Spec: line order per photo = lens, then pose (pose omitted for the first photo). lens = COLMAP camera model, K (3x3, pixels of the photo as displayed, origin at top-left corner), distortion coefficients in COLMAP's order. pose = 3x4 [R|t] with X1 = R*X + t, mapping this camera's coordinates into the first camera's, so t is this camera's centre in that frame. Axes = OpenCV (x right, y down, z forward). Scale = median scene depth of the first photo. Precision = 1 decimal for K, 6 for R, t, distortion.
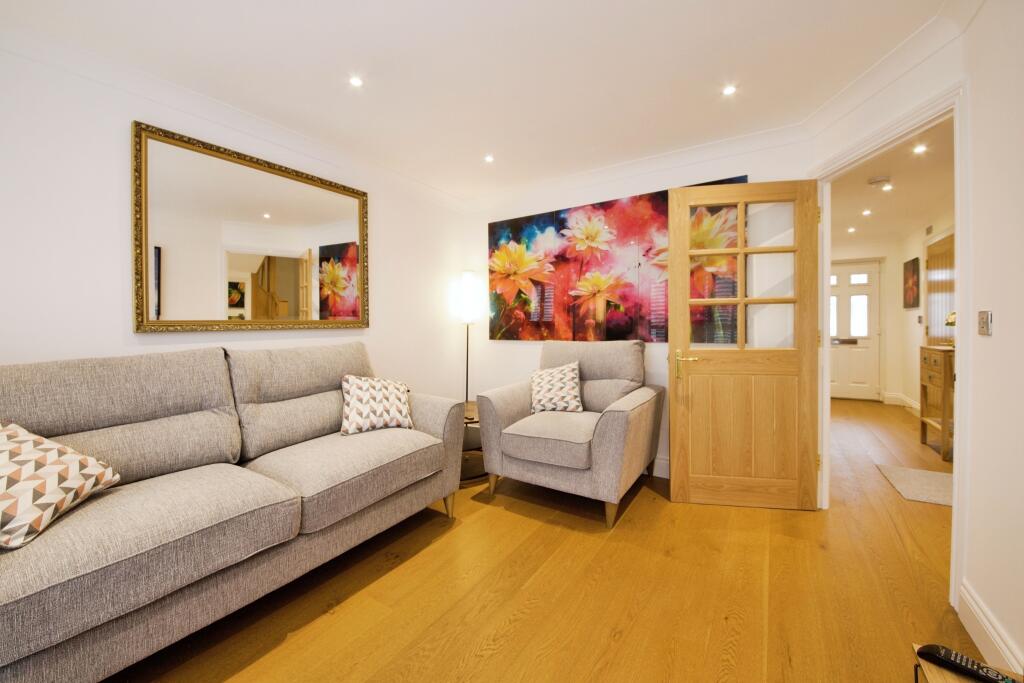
lens RADIAL K [[399.9, 0, 512.7], [0, 399.9, 329.0], [0, 0, 1]] dist [0.000272, -0.000024]
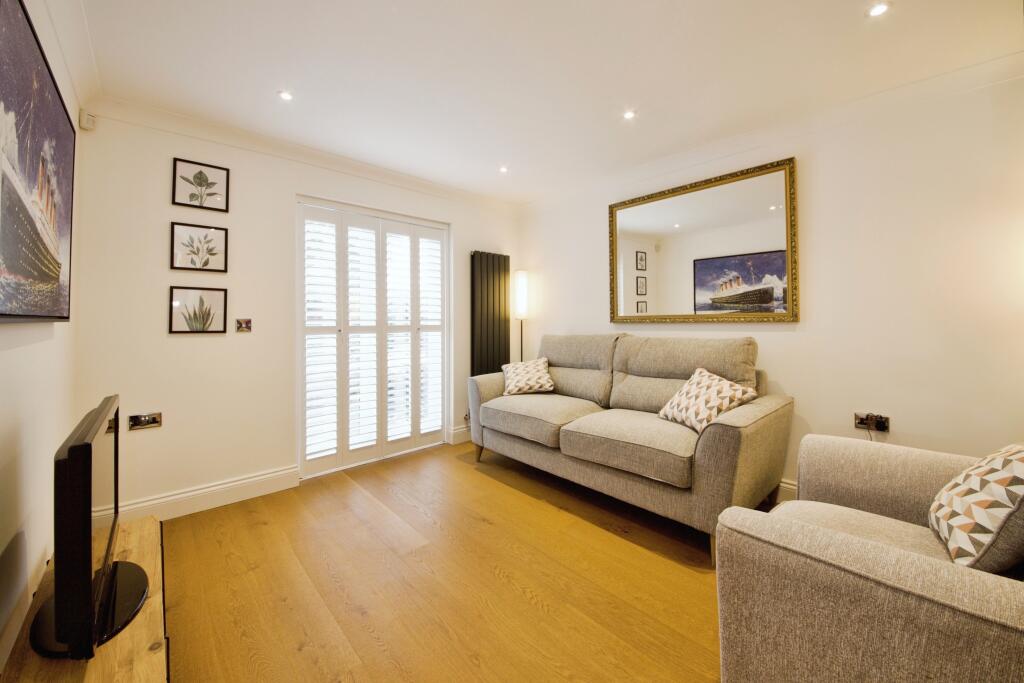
lens RADIAL K [[389.6, 0, 512.9], [0, 389.6, 314.9], [0, 0, 1]] dist [-0.000663, -0.000093]
pose [[-0.241854, -0.000573, -0.970313, 0.823992], [-0.004300, 0.999991, 0.000481, -0.023588], [0.970303, 0.004288, -0.241854, 0.959543]]
